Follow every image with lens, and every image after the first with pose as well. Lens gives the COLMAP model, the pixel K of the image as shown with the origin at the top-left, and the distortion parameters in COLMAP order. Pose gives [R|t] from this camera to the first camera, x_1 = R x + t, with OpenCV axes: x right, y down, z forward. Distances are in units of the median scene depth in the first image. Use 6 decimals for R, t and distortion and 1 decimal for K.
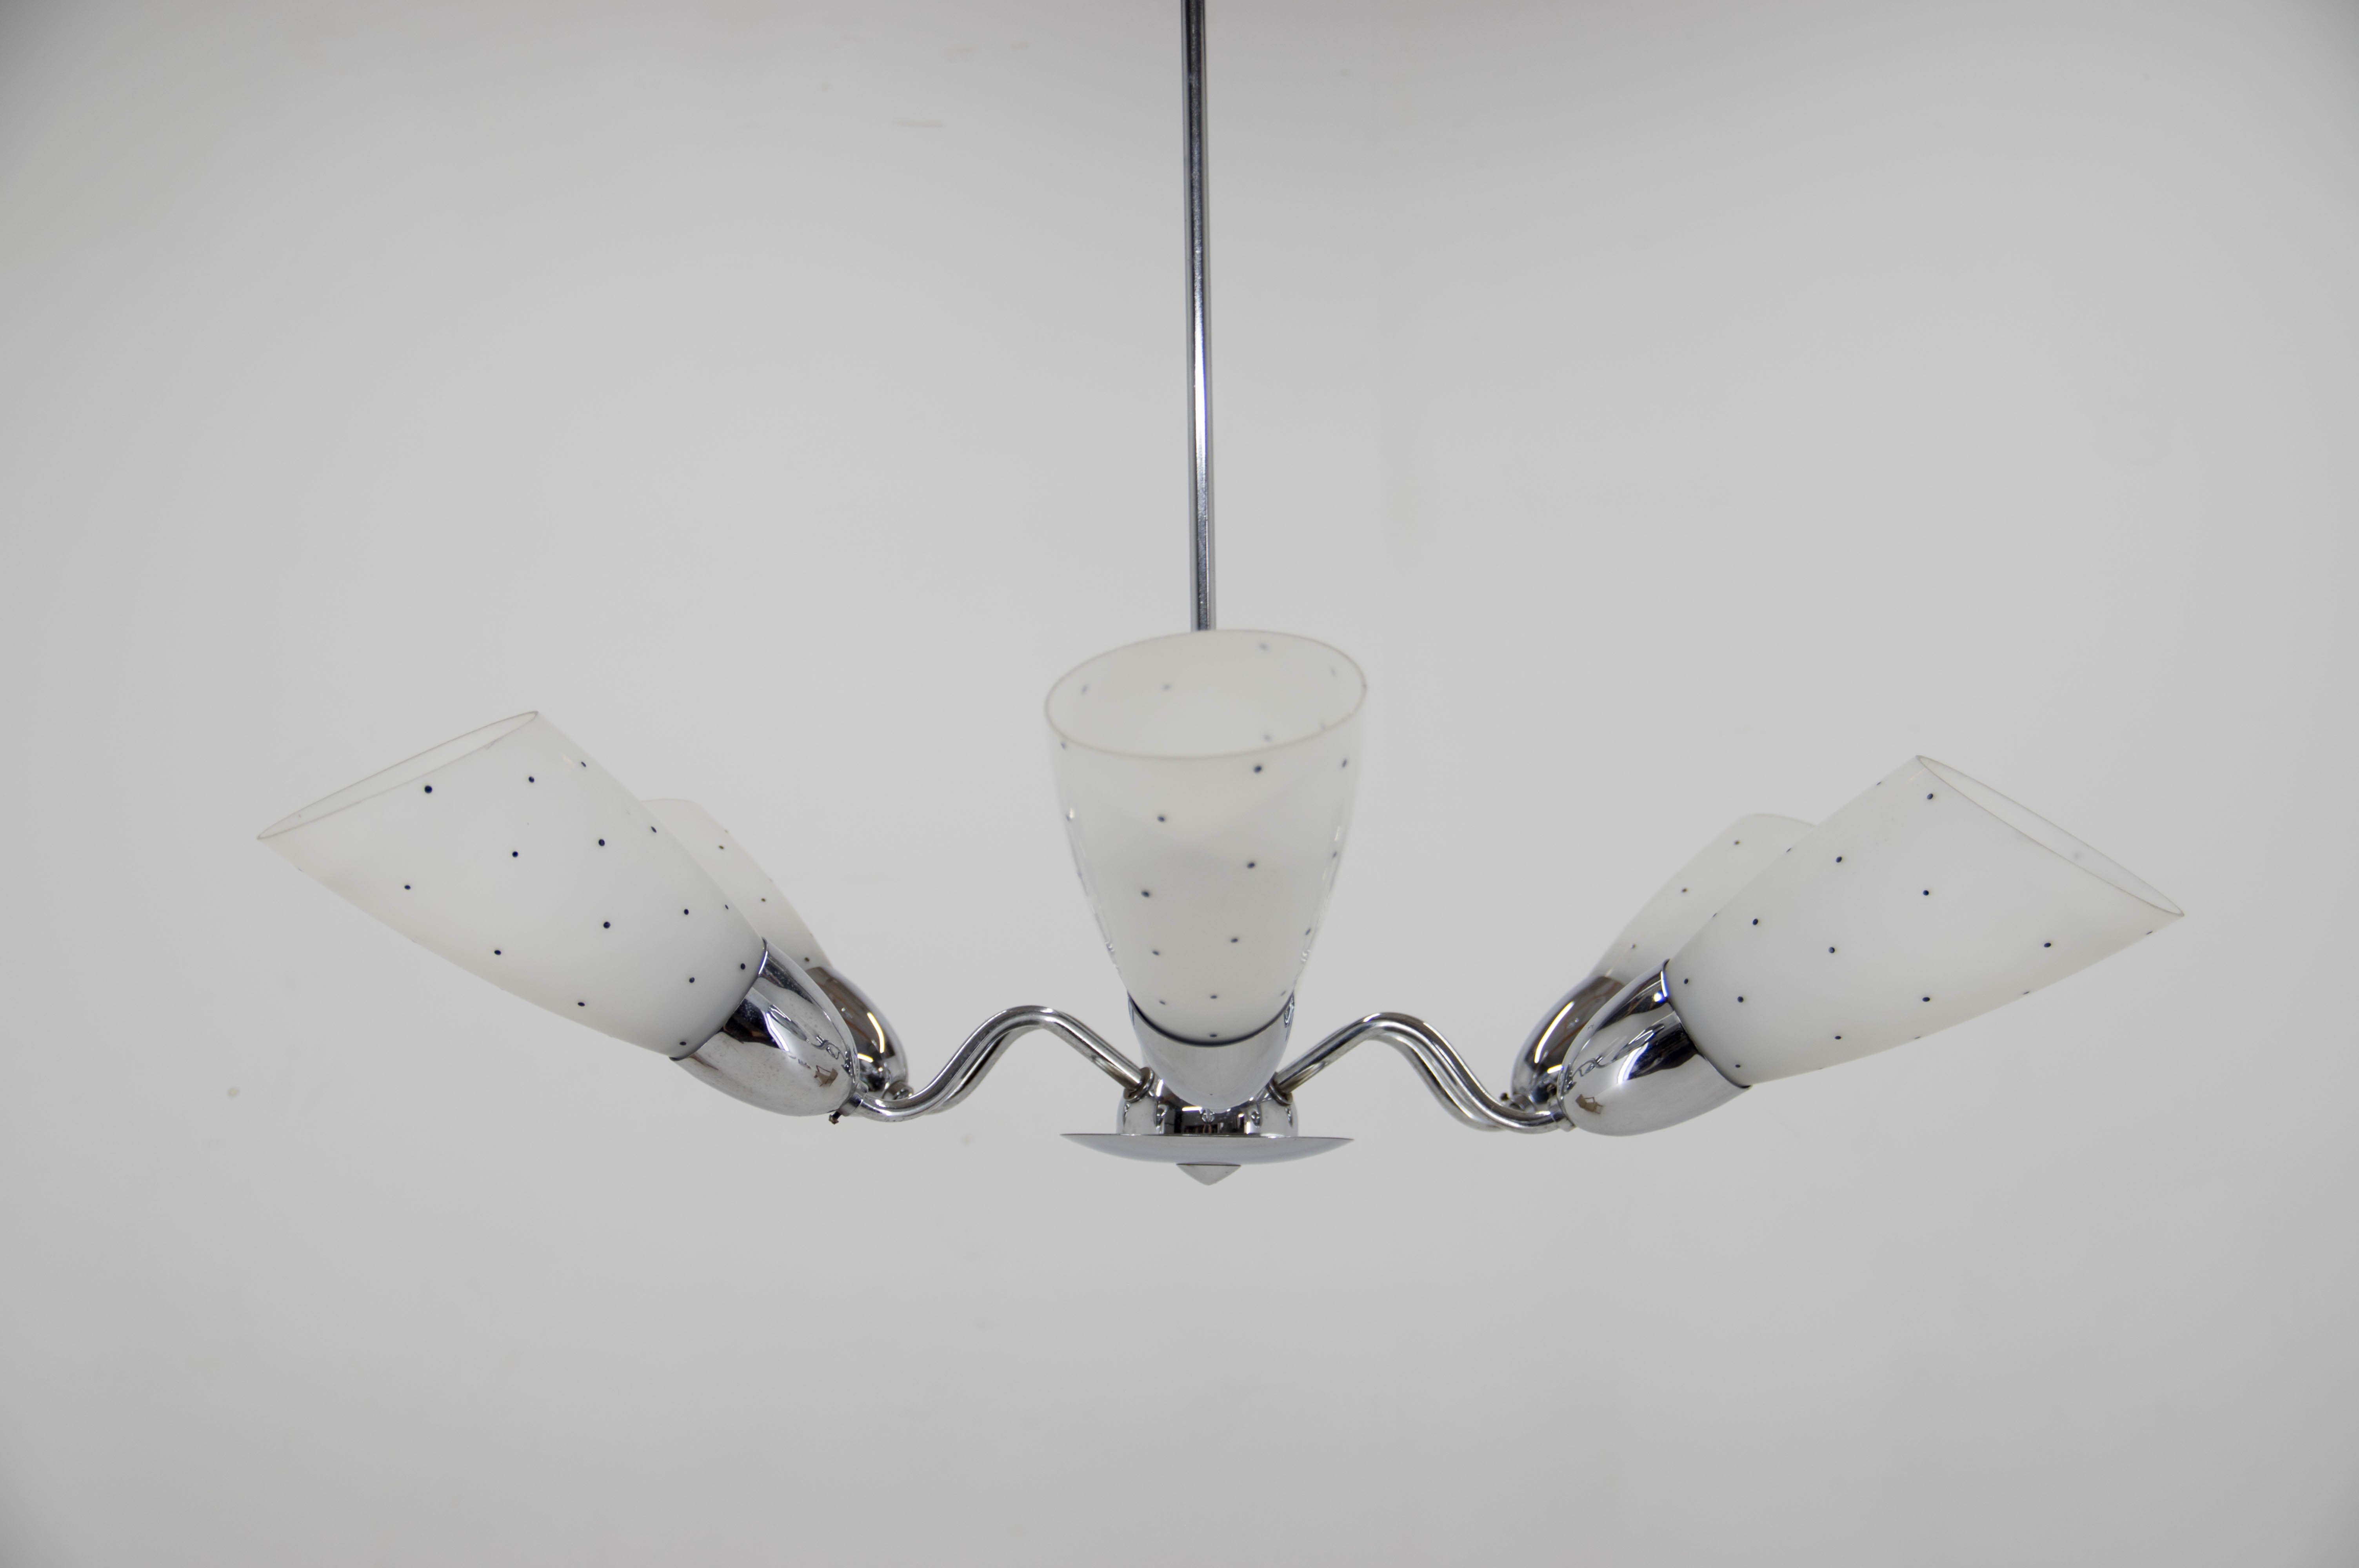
lens RADIAL K [[2994.1, 0, 1179.5], [0, 2994.1, 784.0], [0, 0, 1]] dist [-0.005500, 0.001948]
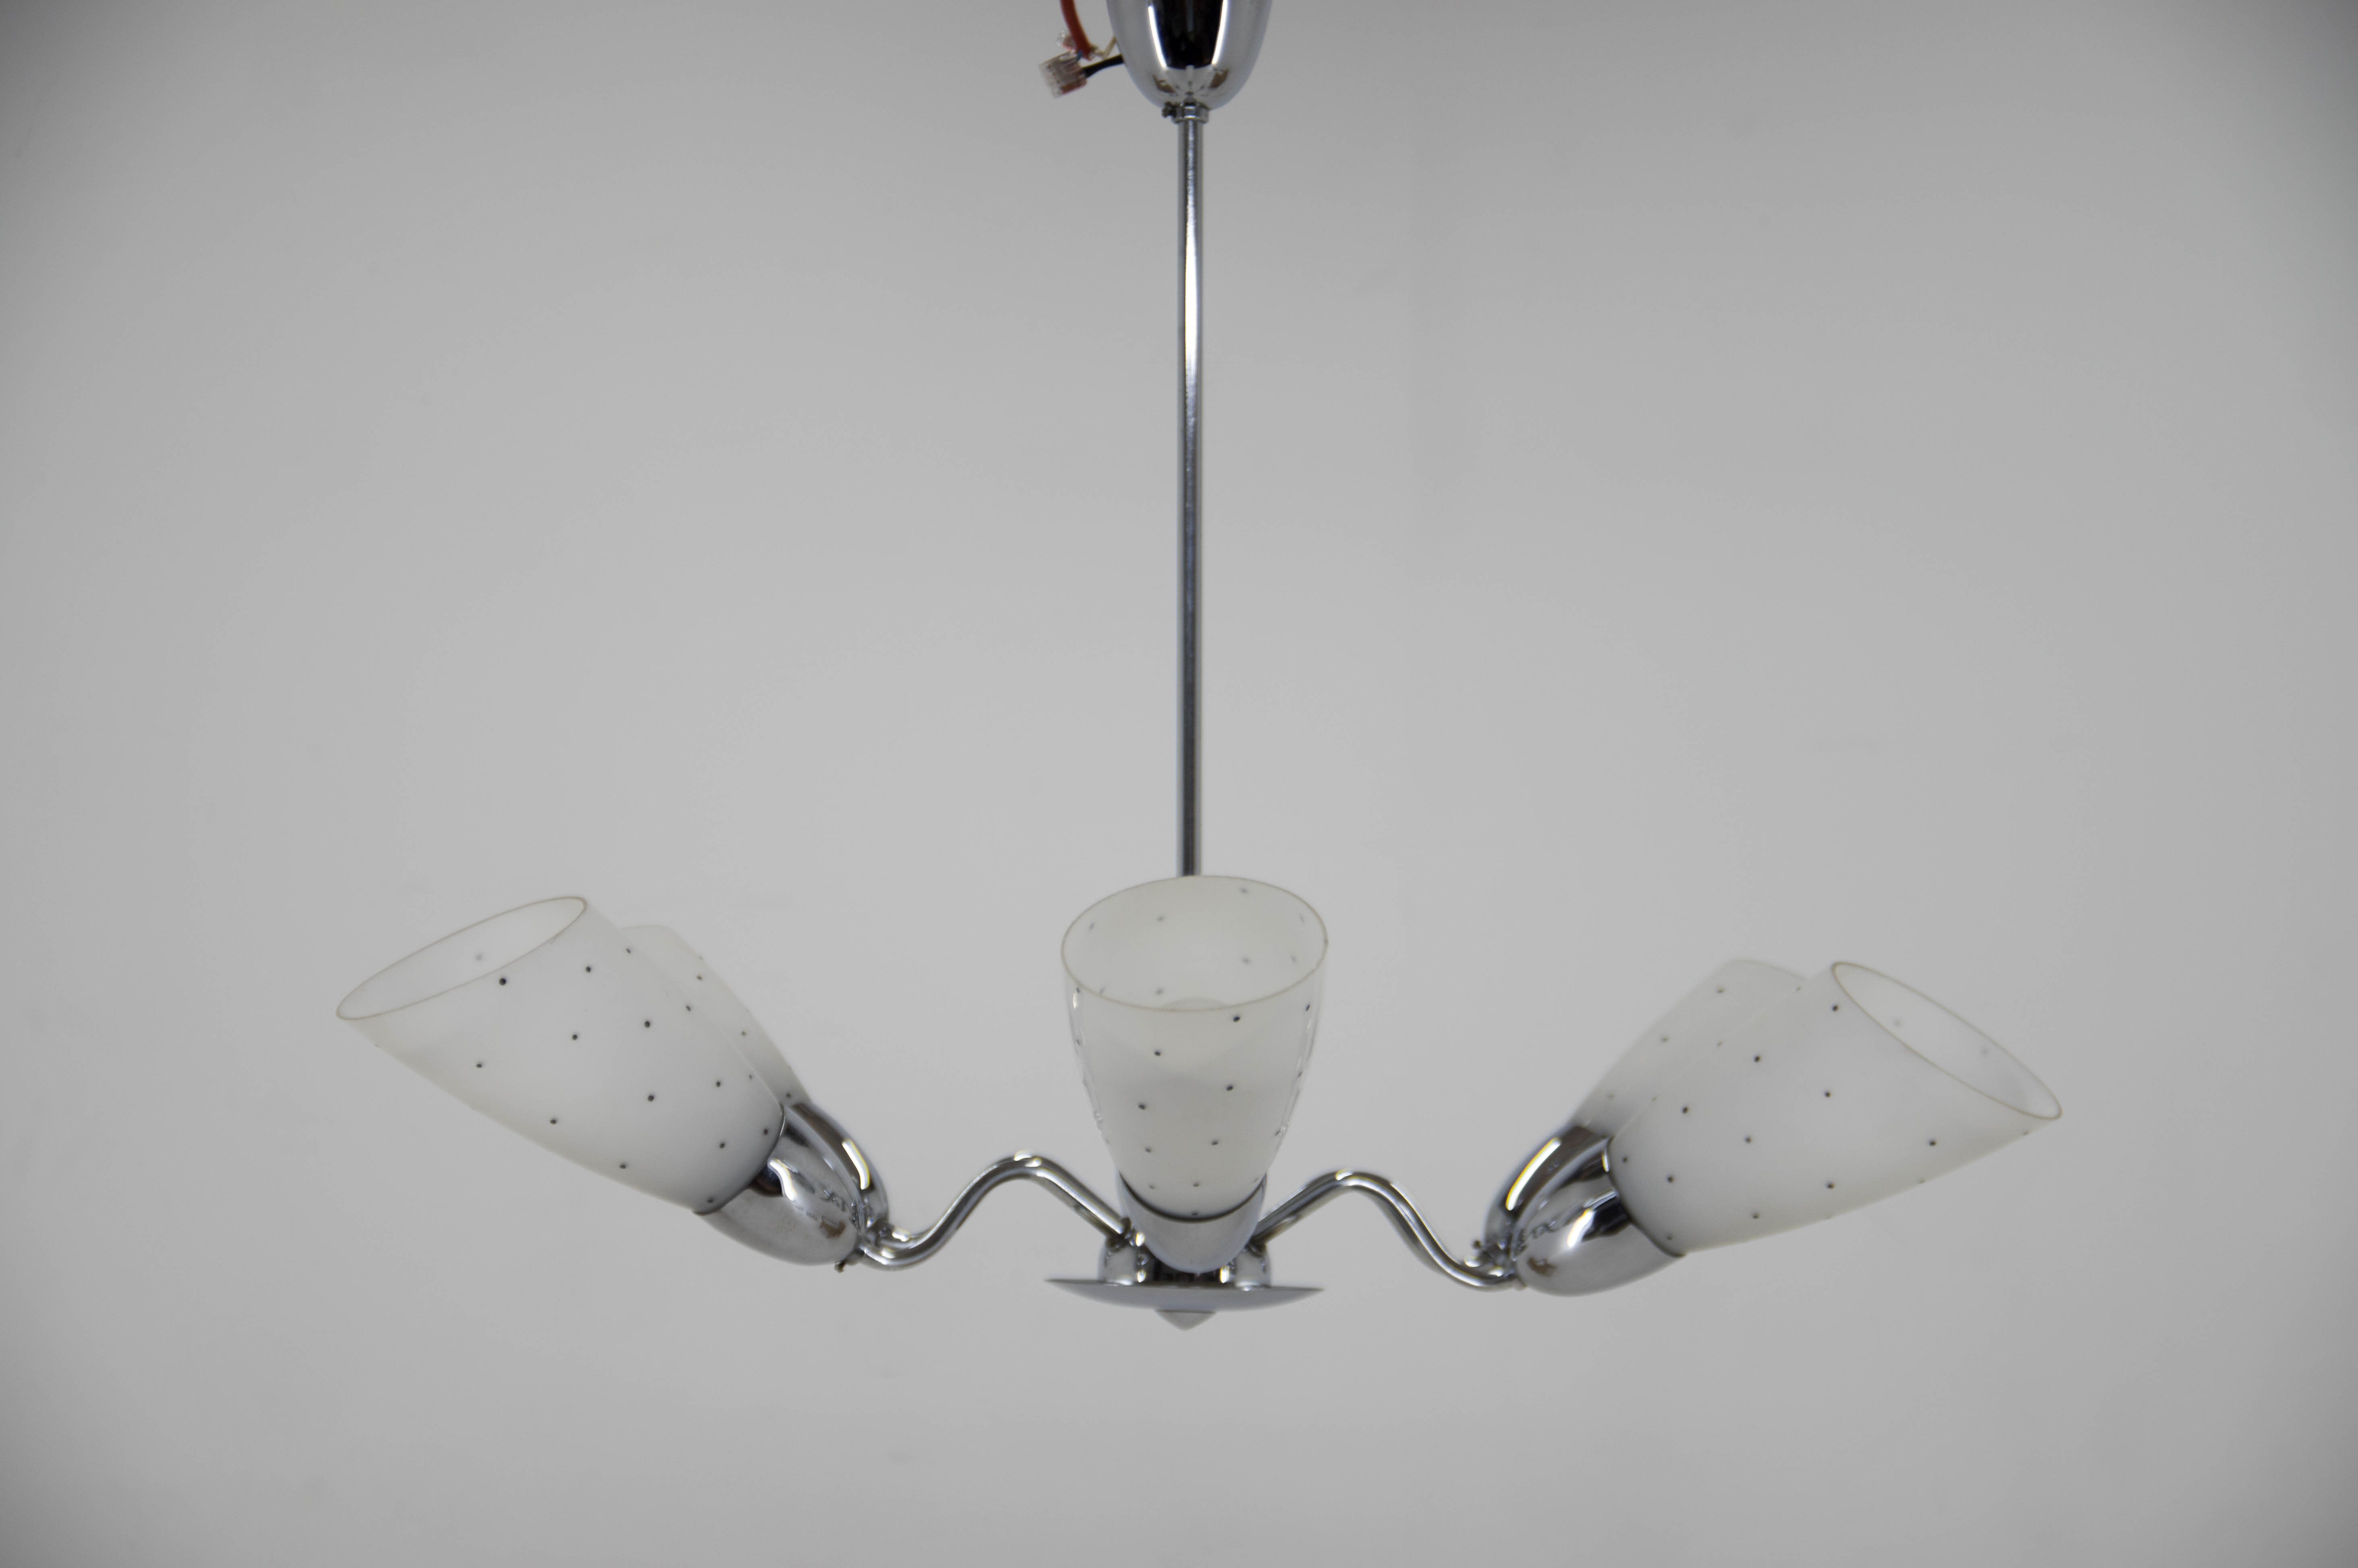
lens RADIAL K [[5035.1, 0, 1179.0], [0, 5035.1, 784.0], [0, 0, 1]] dist [0.087890, 0.040180]
pose [[0.999763, 0.017980, 0.012256, -0.018626], [-0.018540, 0.998711, 0.047246, -0.149752], [-0.011391, -0.047462, 0.998808, -0.805853]]
